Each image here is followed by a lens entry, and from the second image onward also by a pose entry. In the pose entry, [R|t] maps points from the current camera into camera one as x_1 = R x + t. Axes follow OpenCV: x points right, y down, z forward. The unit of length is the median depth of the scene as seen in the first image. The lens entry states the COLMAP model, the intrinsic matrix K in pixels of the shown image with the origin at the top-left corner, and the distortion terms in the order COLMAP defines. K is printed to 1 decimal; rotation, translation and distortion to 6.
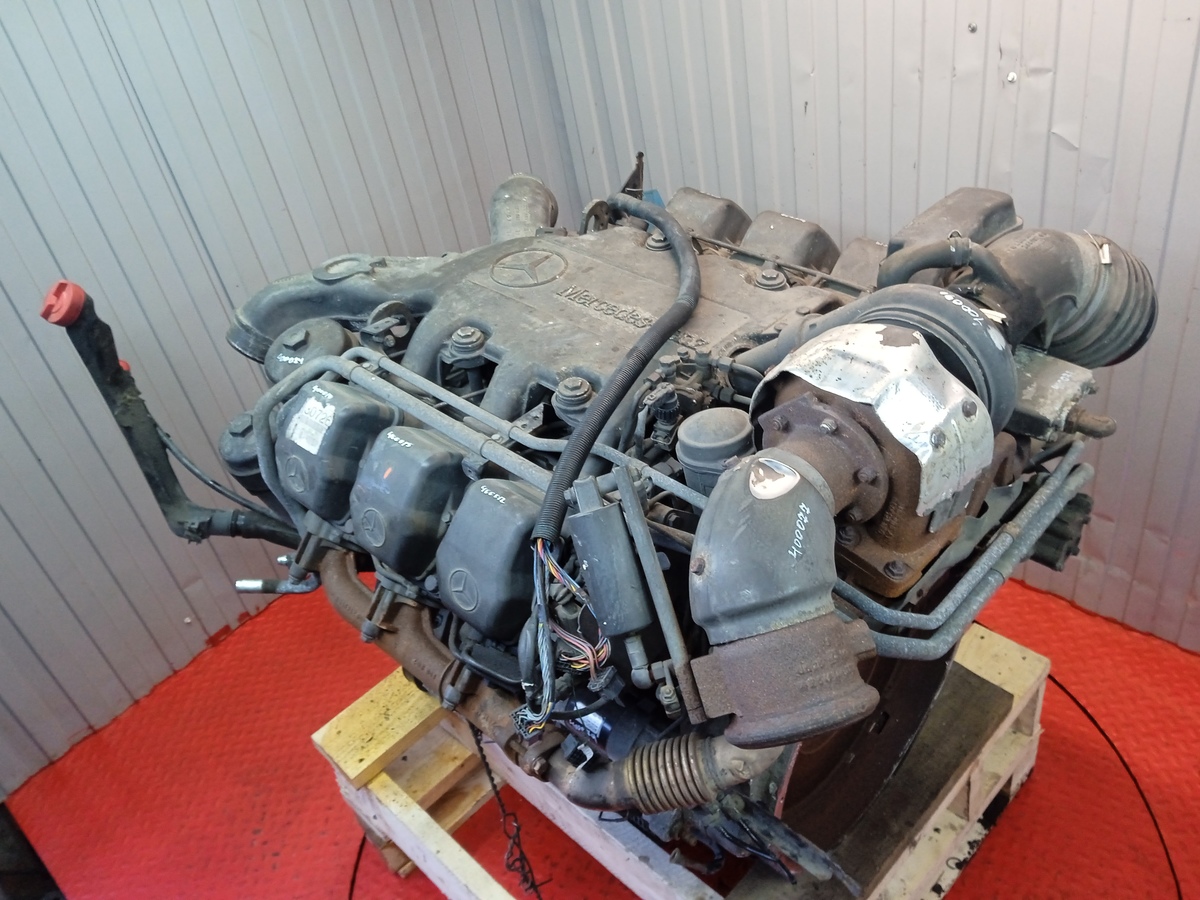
lens RADIAL K [[1010.1, 0, 600.0], [0, 1010.1, 450.0], [0, 0, 1]] dist [0.110904, -0.196020]
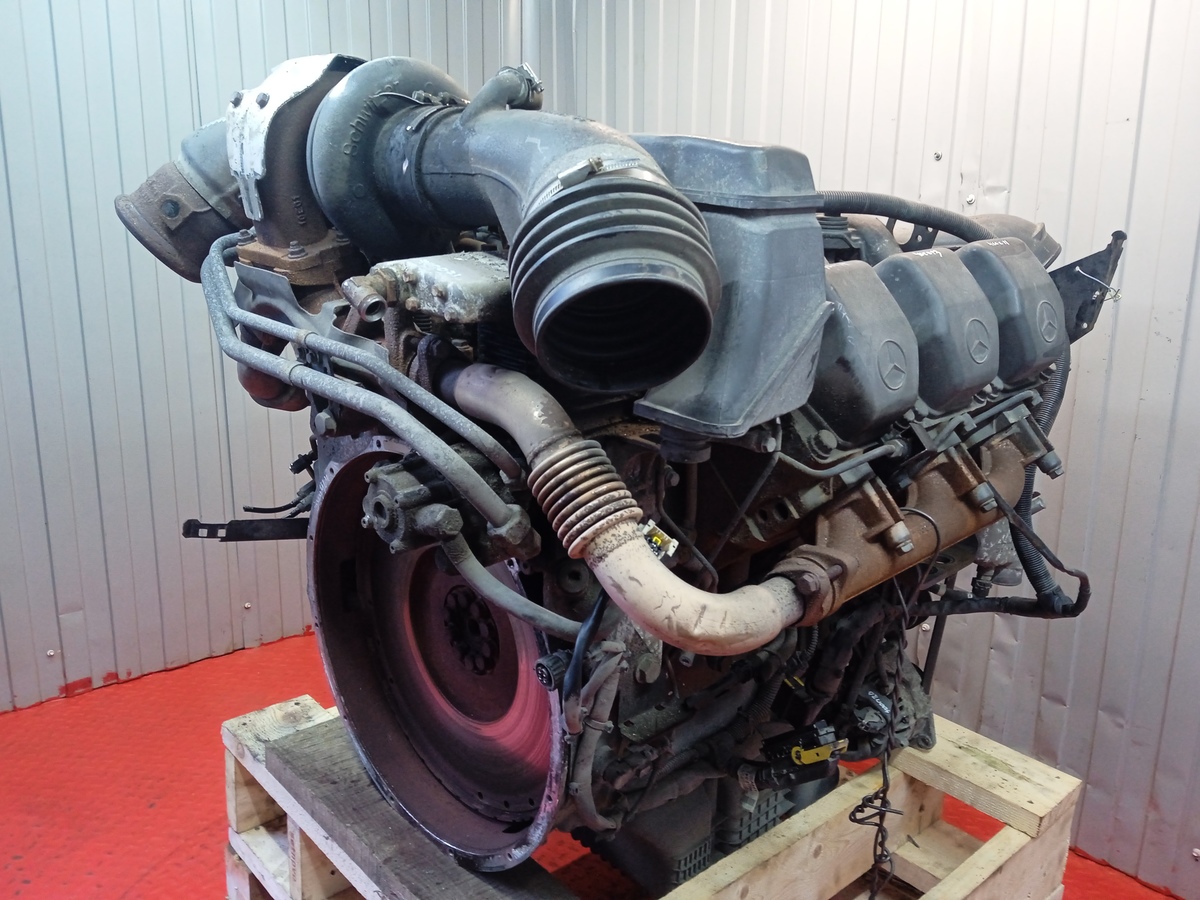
lens RADIAL K [[1004.2, 0, 600.0], [0, 1004.2, 450.0], [0, 0, 1]] dist [0.080363, -0.132140]
pose [[0.976717, 0.203310, -0.068474, 0.143050], [-0.213779, 0.895669, -0.389968, 0.360264], [-0.017954, 0.395526, 0.918279, 0.126936]]
